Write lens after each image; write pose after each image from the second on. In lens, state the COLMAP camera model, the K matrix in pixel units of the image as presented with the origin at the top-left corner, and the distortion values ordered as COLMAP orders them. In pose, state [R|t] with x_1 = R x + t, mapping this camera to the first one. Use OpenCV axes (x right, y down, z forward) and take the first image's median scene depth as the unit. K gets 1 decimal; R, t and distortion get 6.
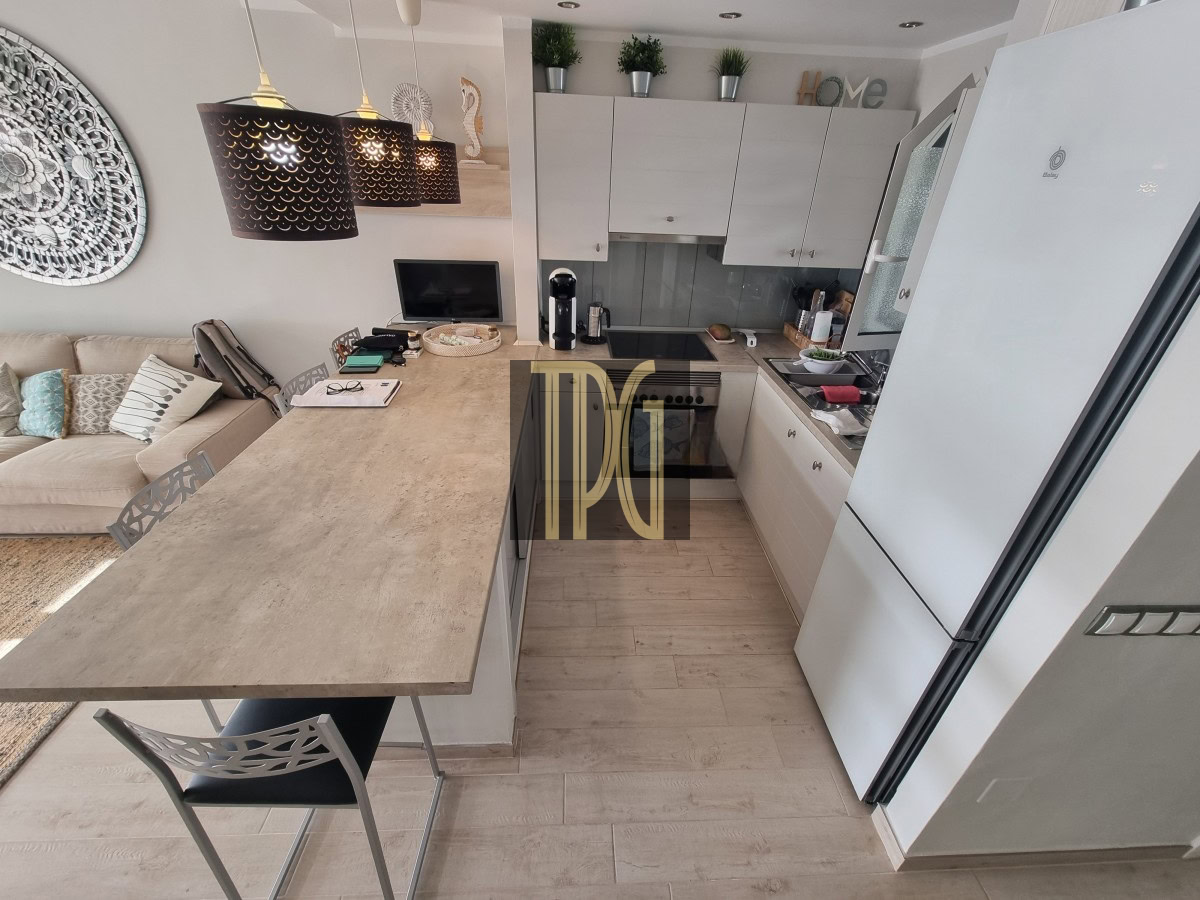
lens RADIAL K [[494.0, 0, 598.3], [0, 494.0, 447.7], [0, 0, 1]] dist [-0.002037, 0.000464]
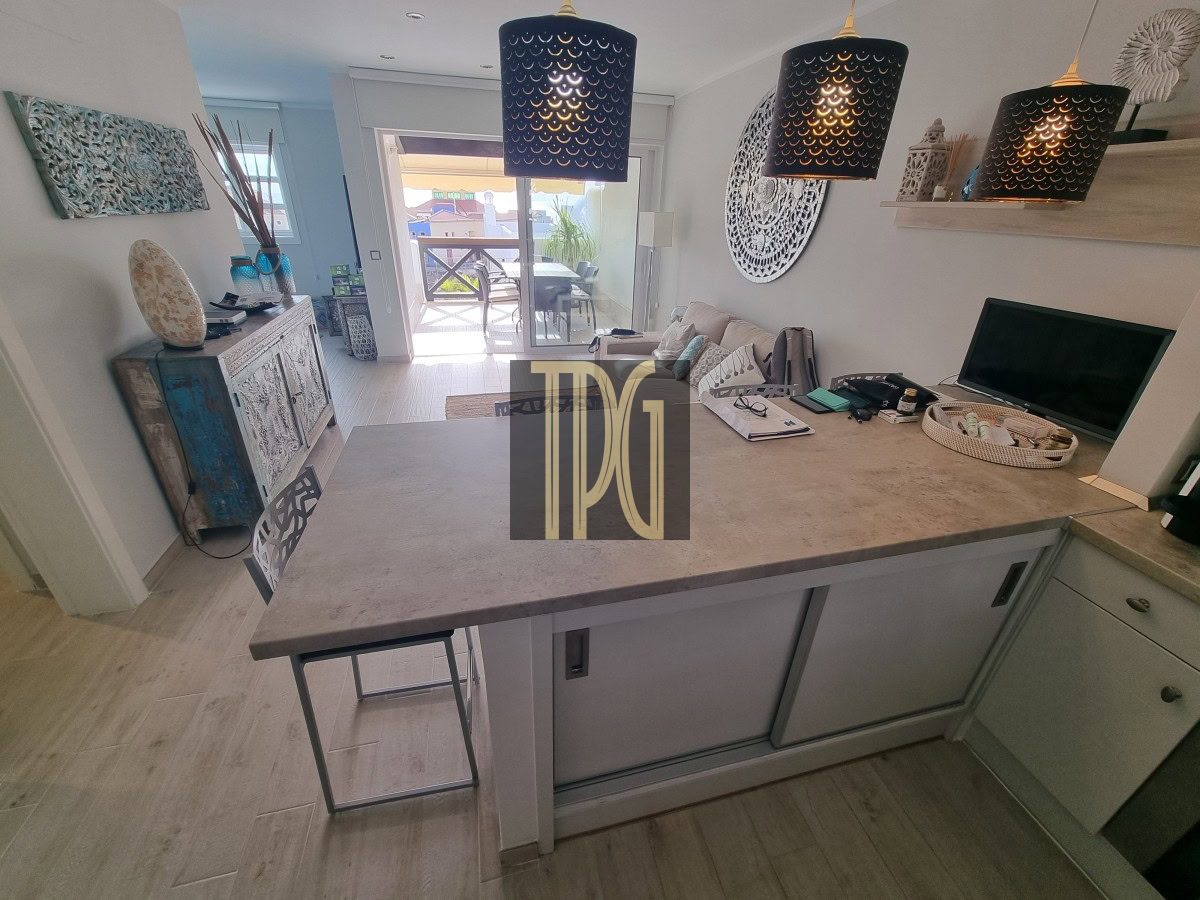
lens RADIAL K [[494.0, 0, 600.2], [0, 494.0, 449.0], [0, 0, 1]] dist [-0.002037, 0.000464]
pose [[0.197545, 0.413109, -0.888998, 0.180127], [-0.502150, 0.821498, 0.270159, -0.124782], [0.841915, 0.393042, 0.369726, 0.379905]]
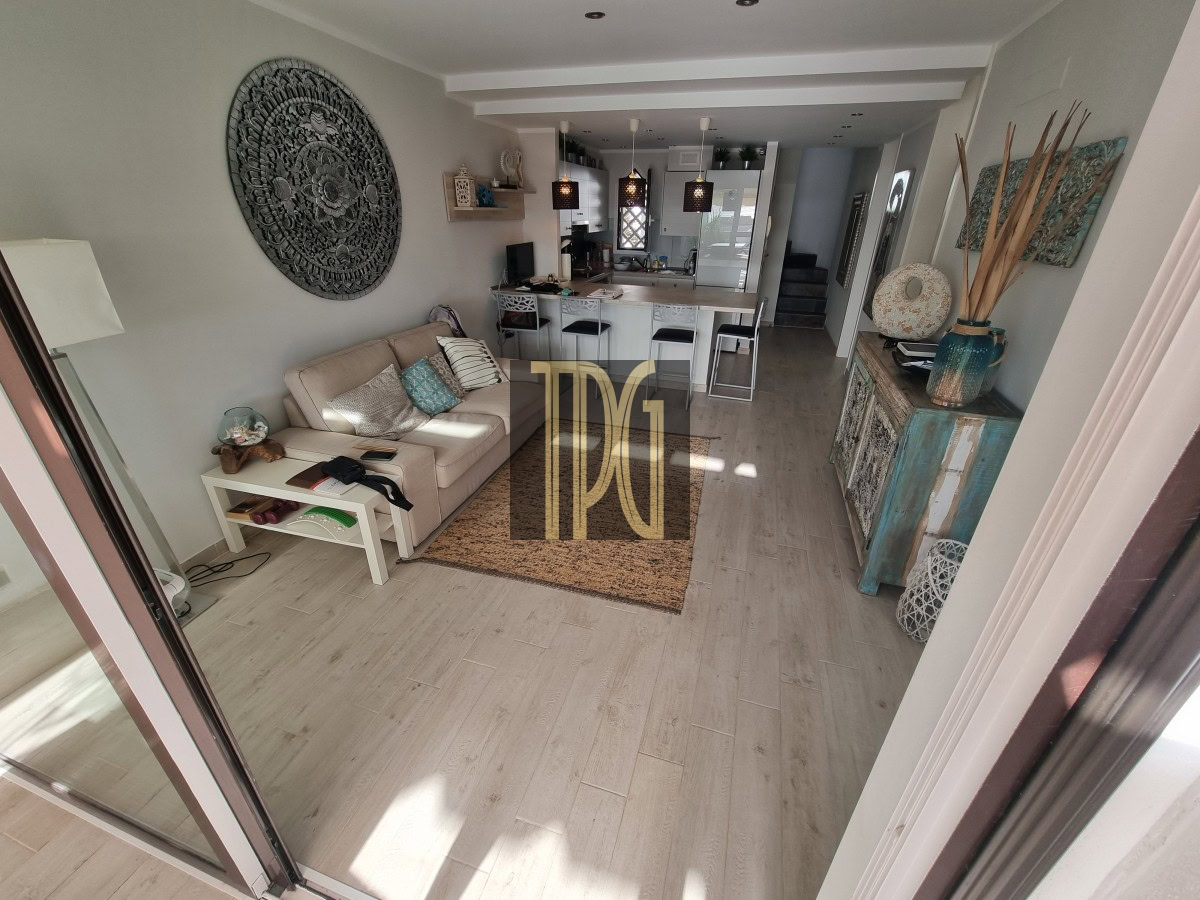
lens RADIAL K [[494.0, 0, 601.3], [0, 494.0, 448.1], [0, 0, 1]] dist [-0.002037, 0.000464]
pose [[0.338246, -0.439103, 0.832333, -2.057266], [0.459200, 0.849033, 0.261302, -0.085717], [-0.821417, 0.293823, 0.488818, 0.109846]]
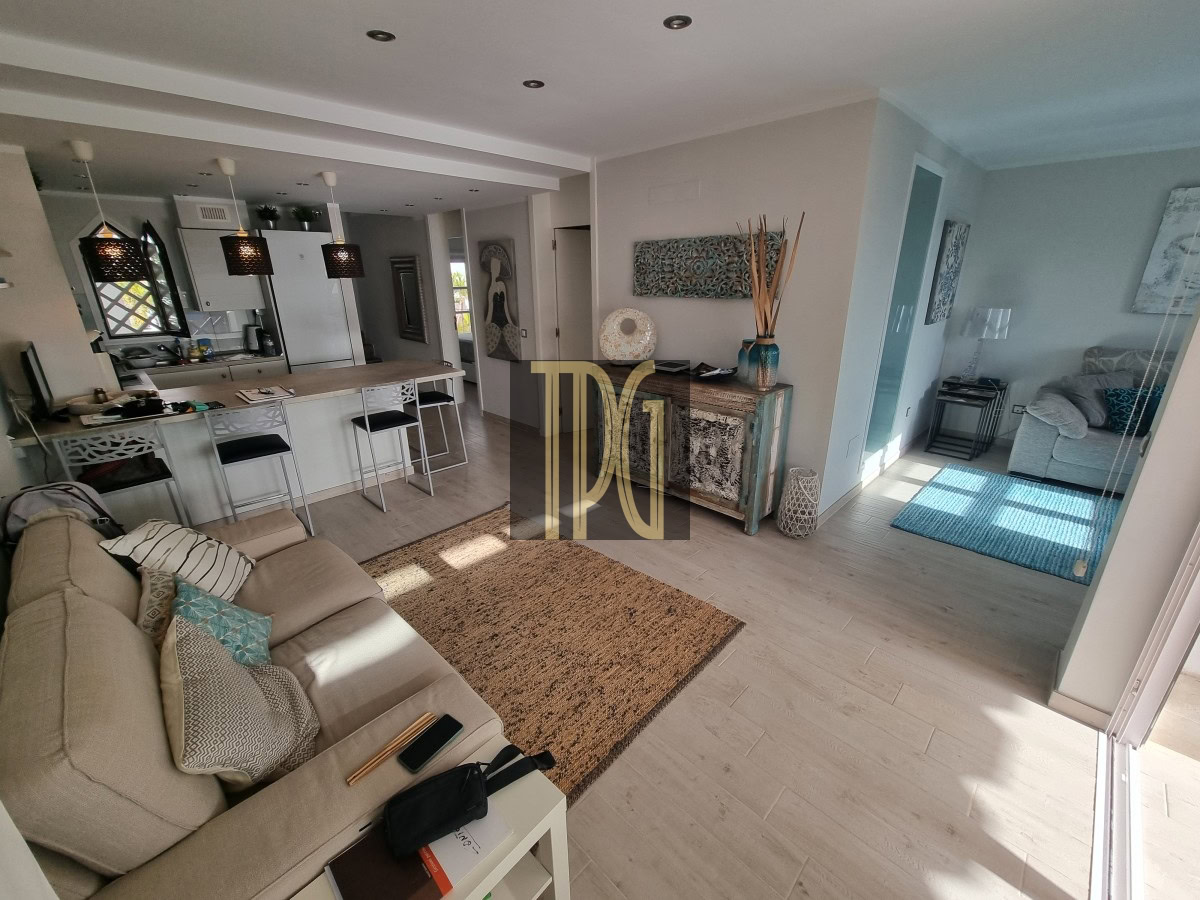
lens RADIAL K [[494.0, 0, 603.3], [0, 494.0, 446.9], [0, 0, 1]] dist [-0.002037, 0.000464]
pose [[-0.680815, -0.272511, 0.679874, -1.796704], [0.346596, 0.697855, 0.626793, -0.462494], [-0.645262, 0.662372, -0.380659, 0.789810]]
